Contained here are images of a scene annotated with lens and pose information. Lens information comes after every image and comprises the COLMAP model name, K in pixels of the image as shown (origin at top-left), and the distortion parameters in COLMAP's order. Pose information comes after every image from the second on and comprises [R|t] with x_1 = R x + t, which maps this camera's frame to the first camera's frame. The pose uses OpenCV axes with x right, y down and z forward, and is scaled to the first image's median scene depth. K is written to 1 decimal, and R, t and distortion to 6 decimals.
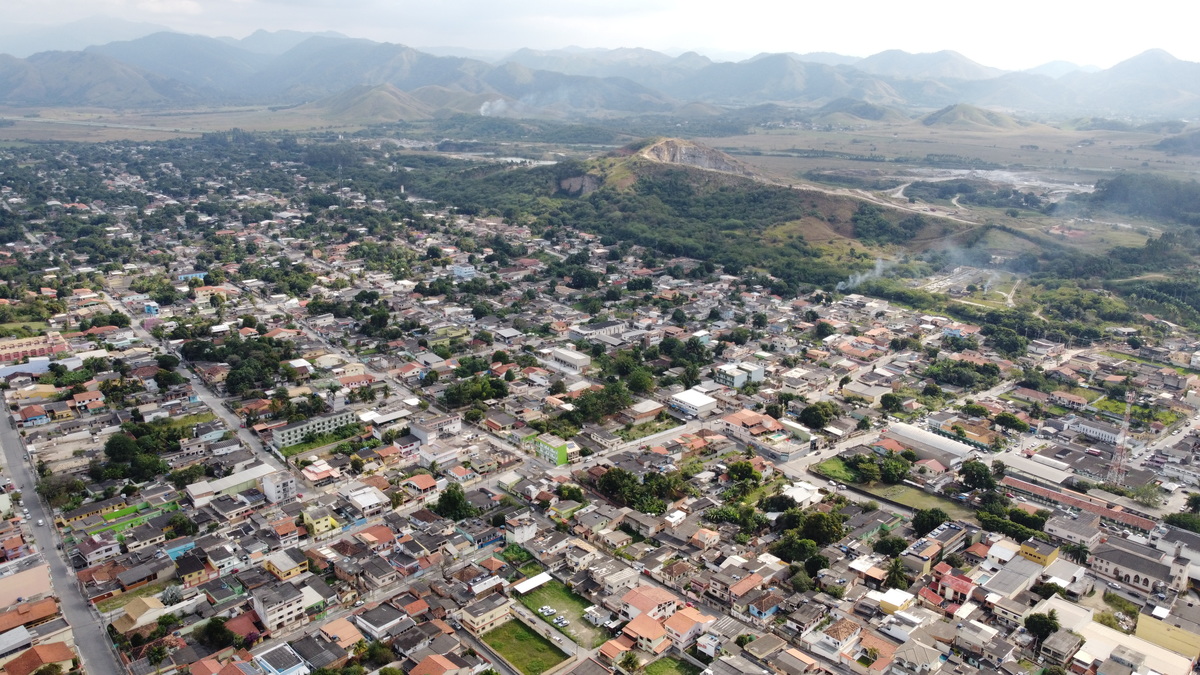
lens RADIAL K [[910.1, 0, 591.9], [0, 910.1, 330.4], [0, 0, 1]] dist [-0.009565, 0.005377]
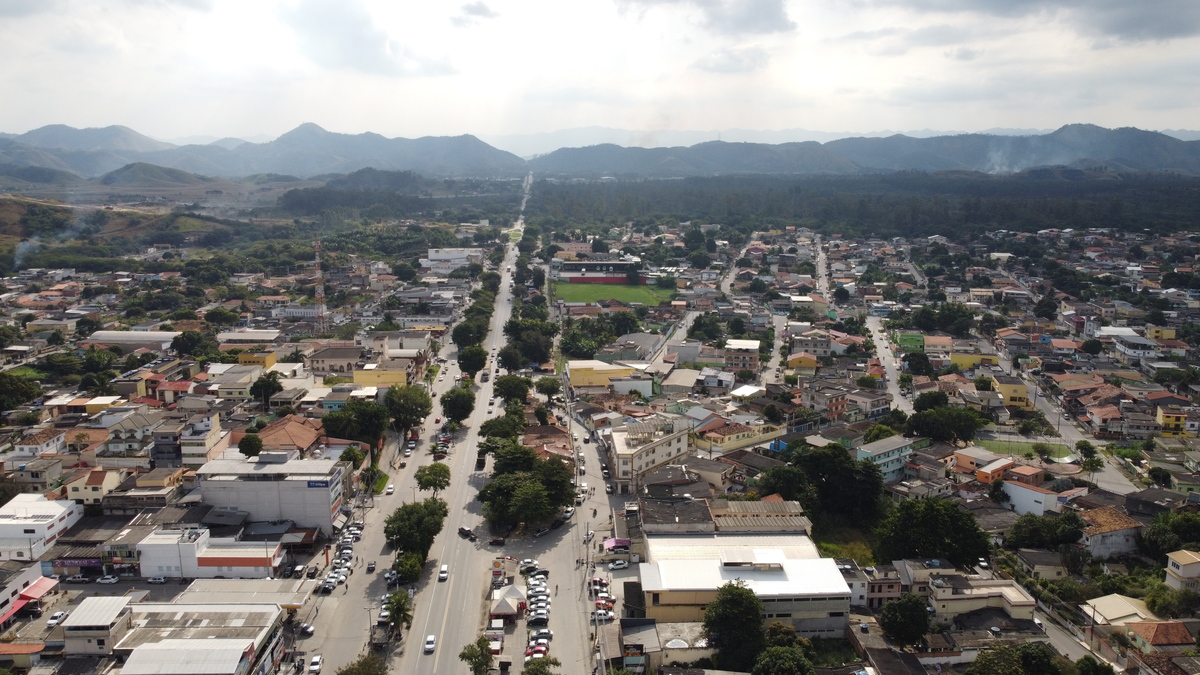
lens RADIAL K [[910.1, 0, 591.9], [0, 910.1, 330.4], [0, 0, 1]] dist [-0.009565, 0.005377]
pose [[0.676523, -0.141357, 0.722728, 0.013937], [0.211995, 0.977243, -0.007305, 0.144179], [-0.705248, 0.158157, 0.691094, 0.027221]]
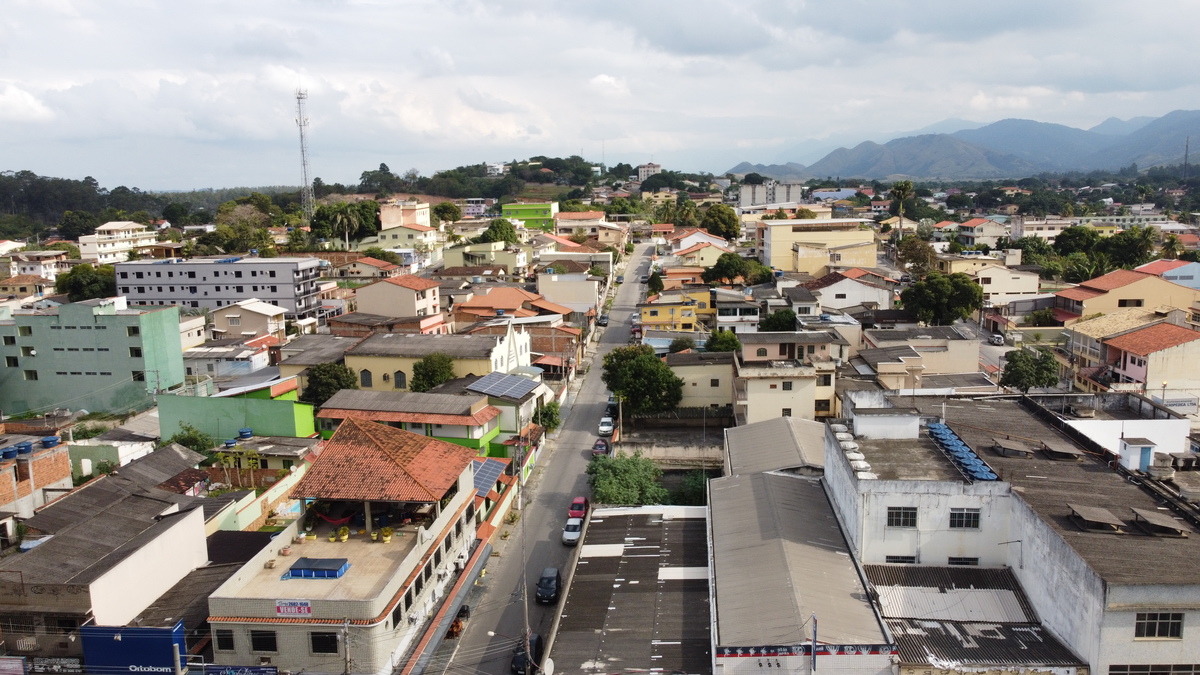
lens RADIAL K [[910.1, 0, 591.9], [0, 910.1, 330.4], [0, 0, 1]] dist [-0.009565, 0.005377]
pose [[0.663060, 0.104206, -0.741277, 0.012802], [-0.185793, 0.982187, -0.028117, 0.215068], [0.725143, 0.156367, 0.670610, 0.048111]]
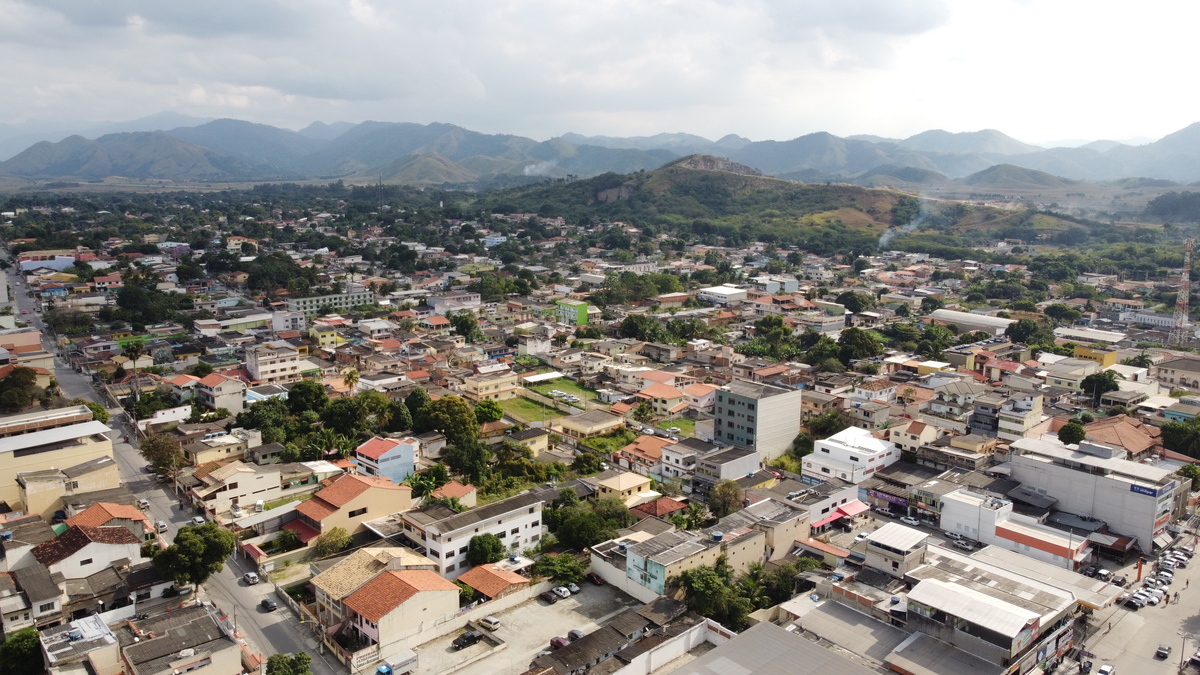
lens RADIAL K [[910.1, 0, 591.9], [0, 910.1, 330.4], [0, 0, 1]] dist [-0.009565, 0.005377]
pose [[0.998852, 0.008766, -0.047087, 0.013722], [-0.013601, 0.994550, -0.103372, 0.155120], [0.045924, 0.103894, 0.993528, 0.030899]]
